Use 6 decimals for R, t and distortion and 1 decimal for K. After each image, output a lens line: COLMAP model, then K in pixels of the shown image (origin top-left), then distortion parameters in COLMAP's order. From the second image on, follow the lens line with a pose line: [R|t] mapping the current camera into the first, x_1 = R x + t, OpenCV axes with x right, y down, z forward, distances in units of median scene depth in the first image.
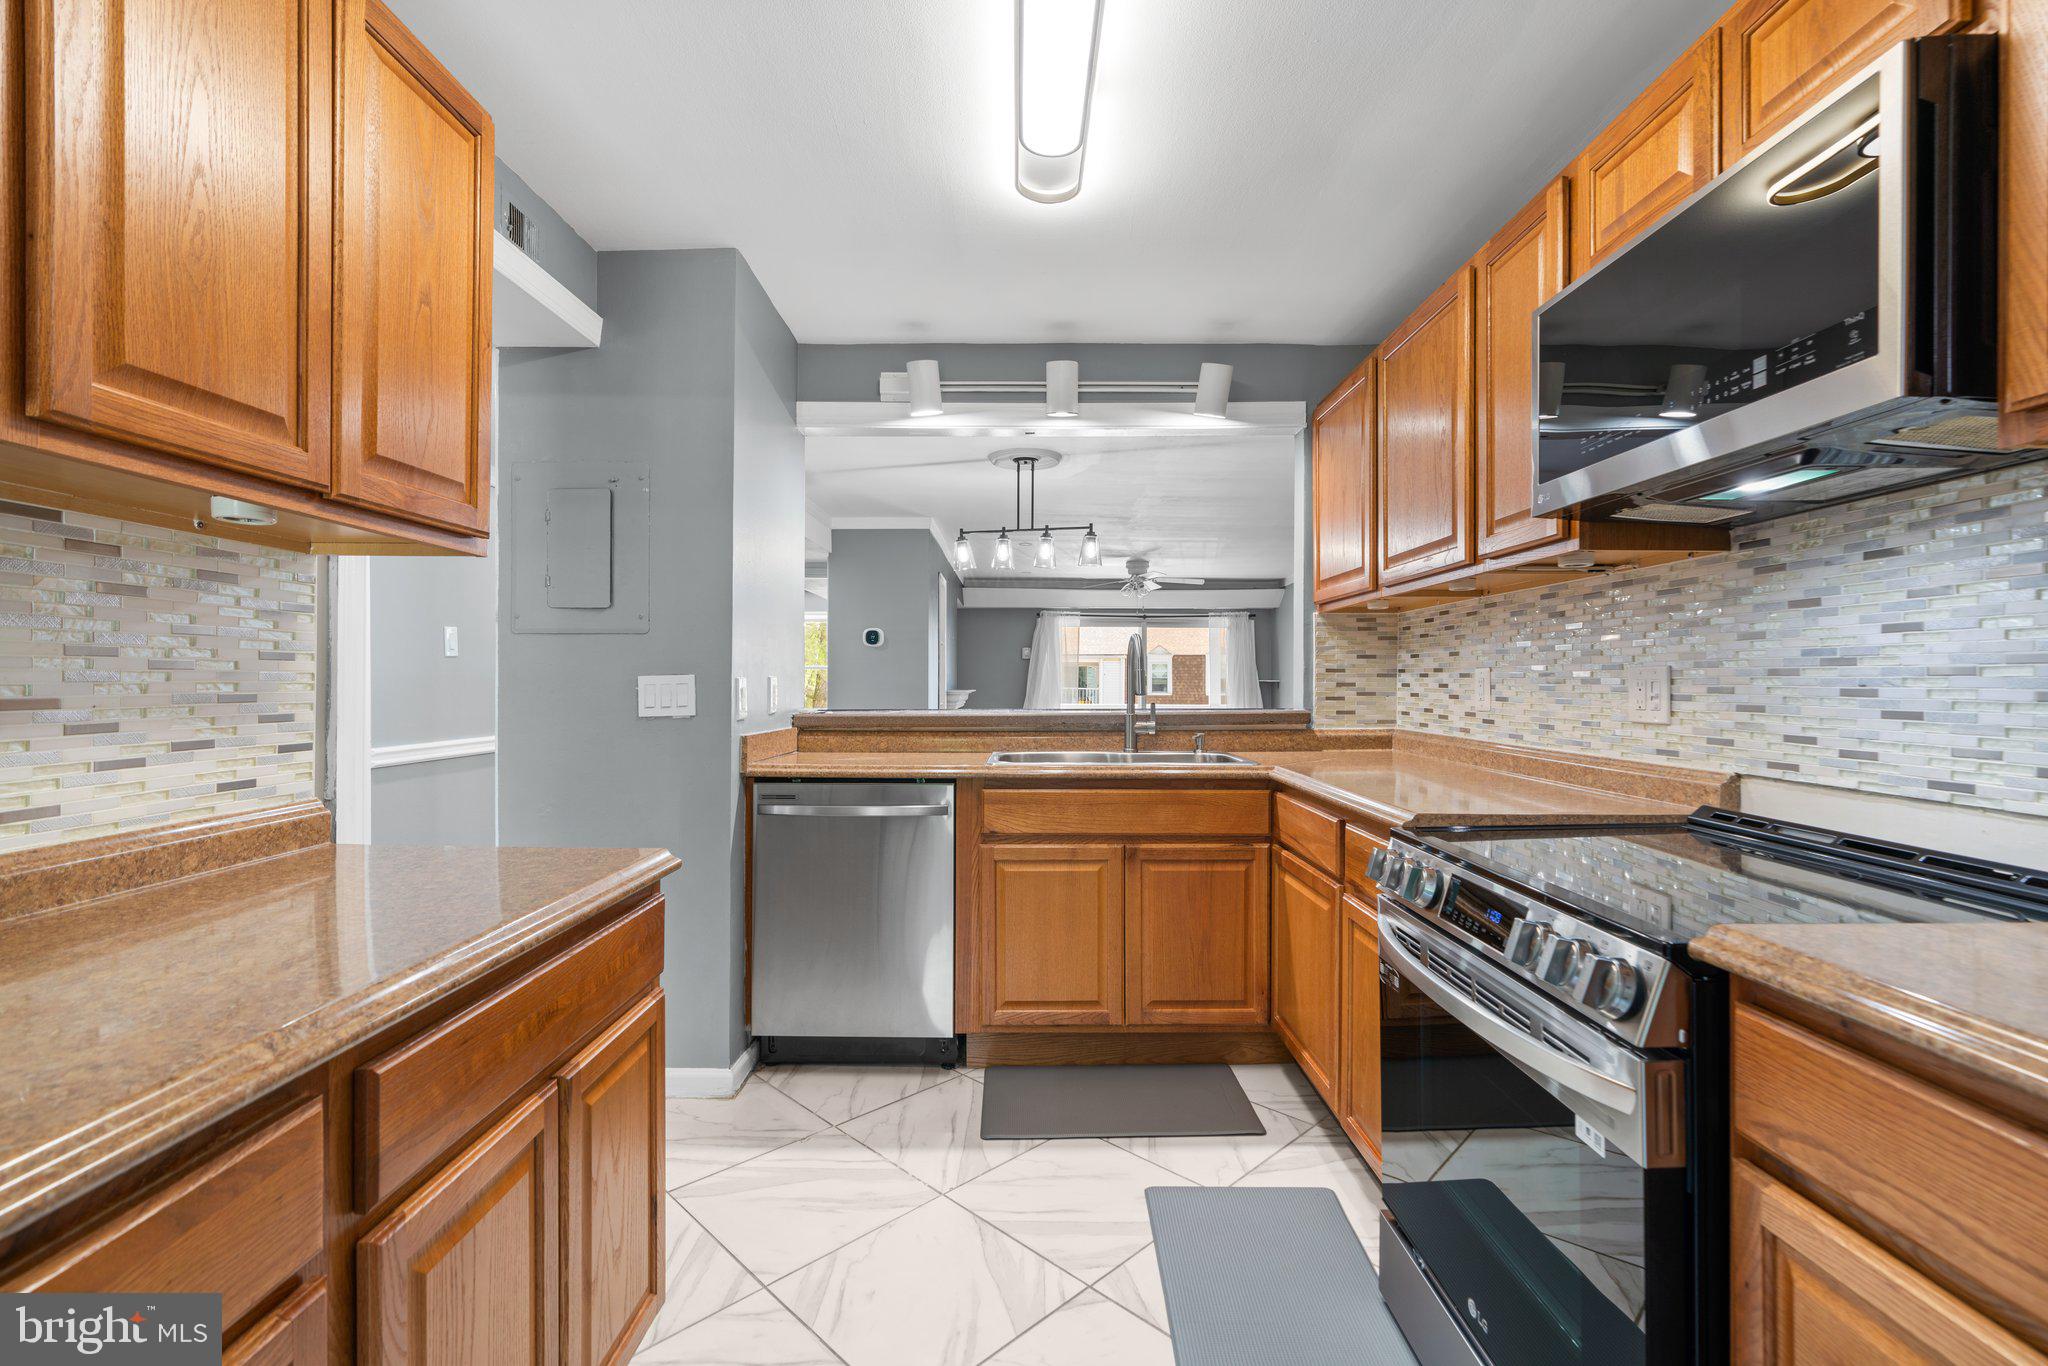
lens RADIAL K [[921.2, 0, 1024.0], [0, 921.2, 683.0], [0, 0, 1]] dist [-0.014323, 0.007487]
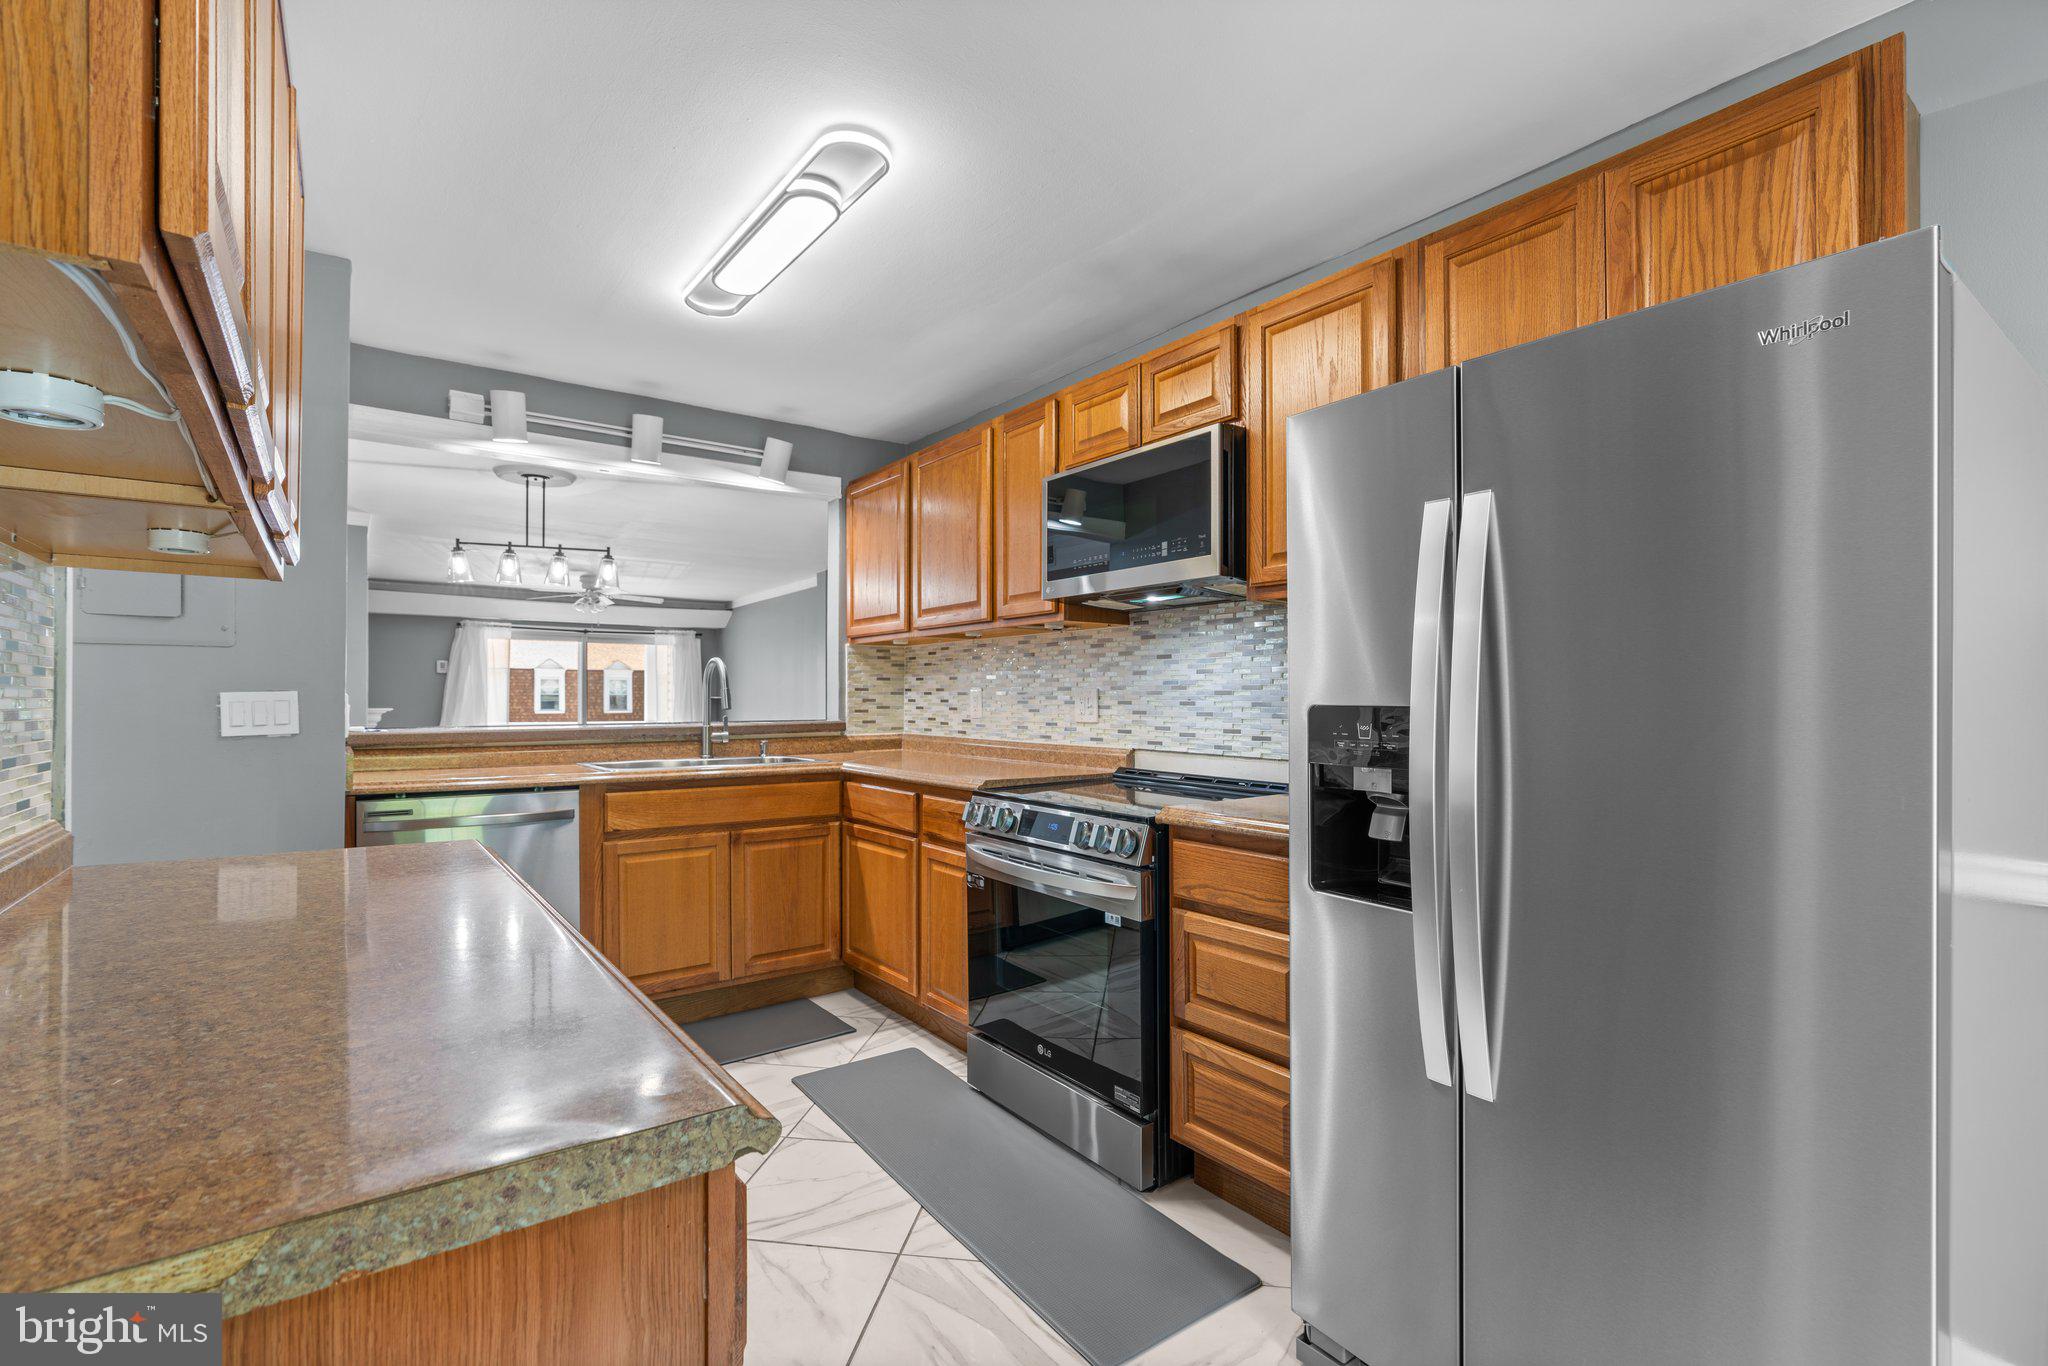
lens RADIAL K [[926.1, 0, 1021.3], [0, 926.1, 695.6], [0, 0, 1]] dist [0.000135, 0.001169]
pose [[0.804606, 0.001165, 0.593809, -0.363915], [0.001394, 0.999992, -0.003851, 0.000559], [-0.593808, 0.003926, 0.804597, -0.256500]]
